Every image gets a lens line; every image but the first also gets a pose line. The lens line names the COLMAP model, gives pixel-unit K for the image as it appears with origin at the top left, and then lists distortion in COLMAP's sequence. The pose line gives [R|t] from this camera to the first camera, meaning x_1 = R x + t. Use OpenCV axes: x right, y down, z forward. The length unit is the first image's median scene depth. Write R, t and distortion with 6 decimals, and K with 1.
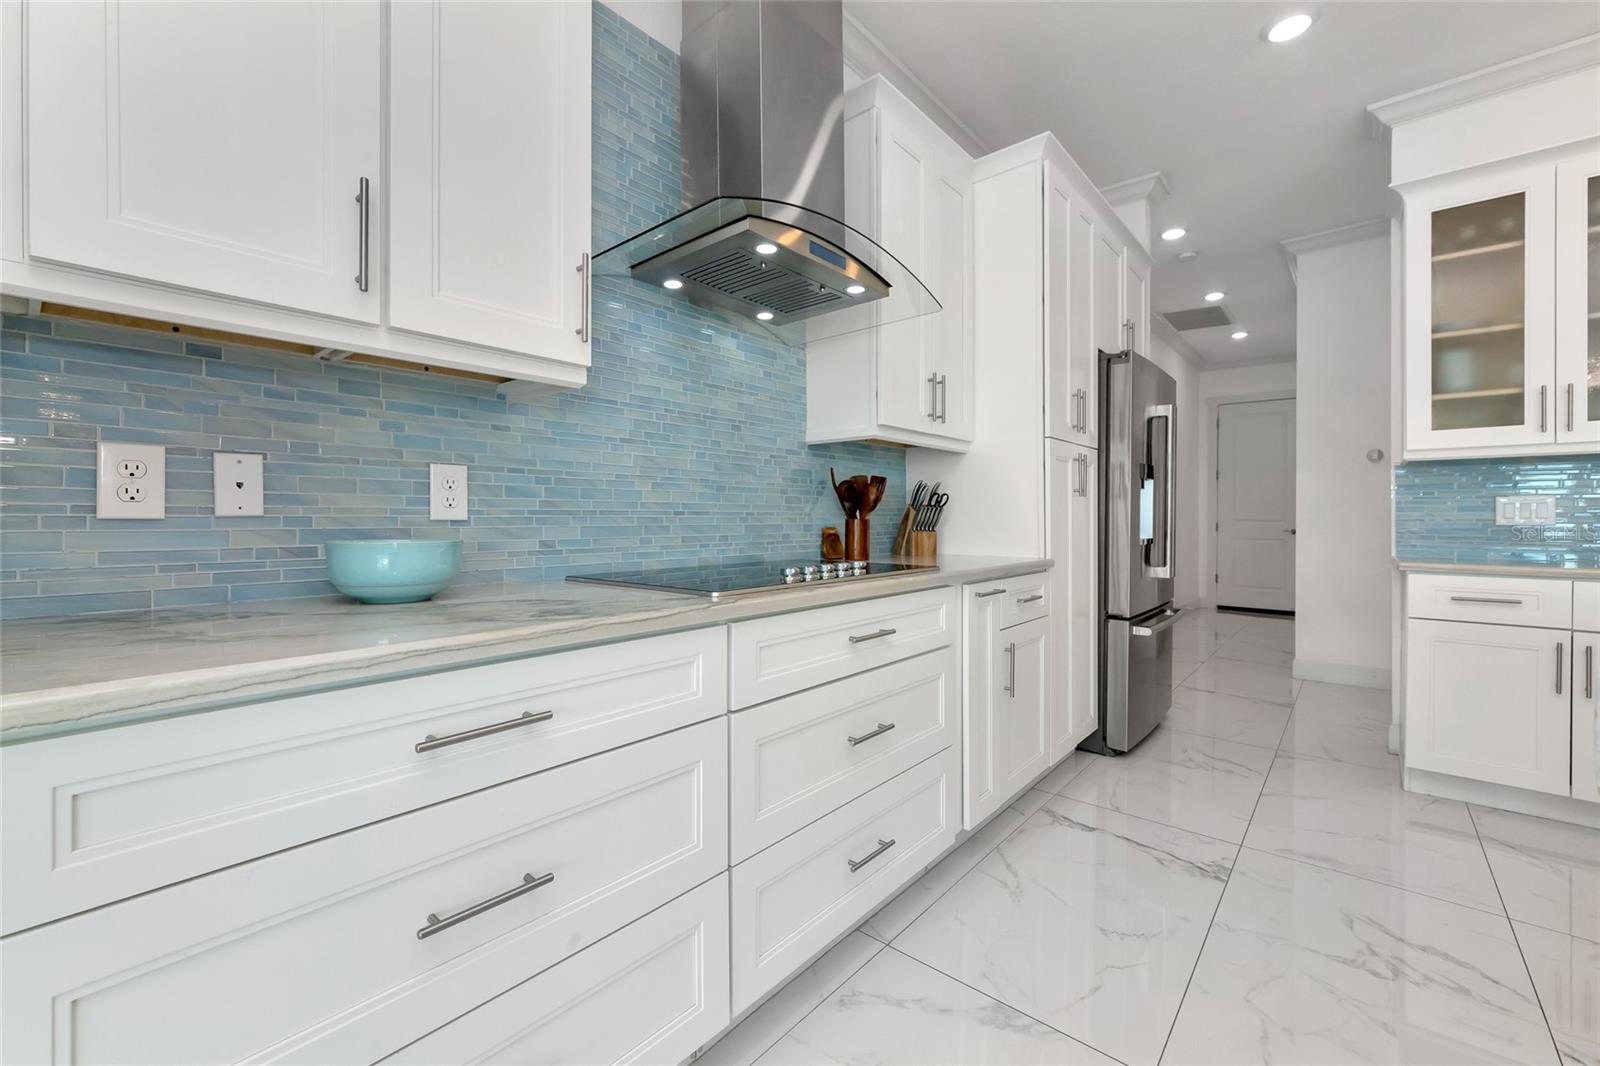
lens RADIAL K [[655.3, 0, 803.2], [0, 655.3, 520.9], [0, 0, 1]] dist [-0.003753, 0.000429]
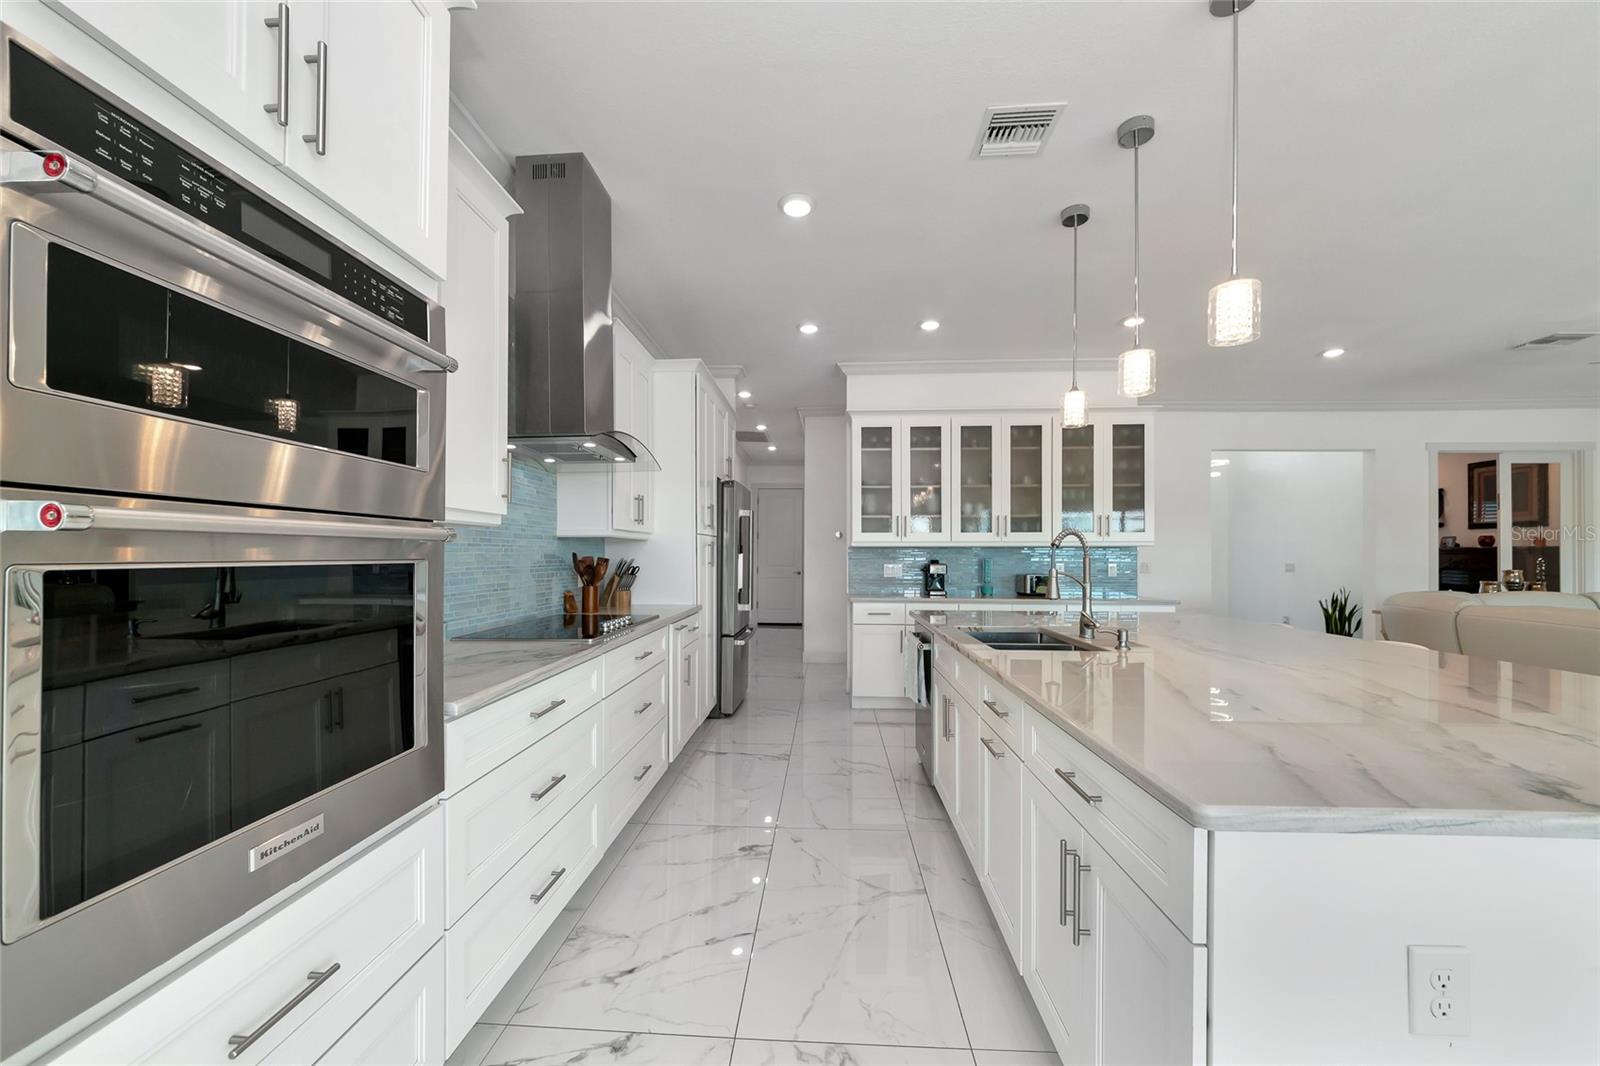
lens RADIAL K [[601.0, 0, 798.6], [0, 601.0, 546.3], [0, 0, 1]] dist [0.000411, -0.000004]
pose [[0.790493, 0.007832, 0.612421, -0.356108], [0.001098, 0.999899, -0.014204, -0.067401], [-0.612470, 0.011900, 0.790404, -0.378040]]
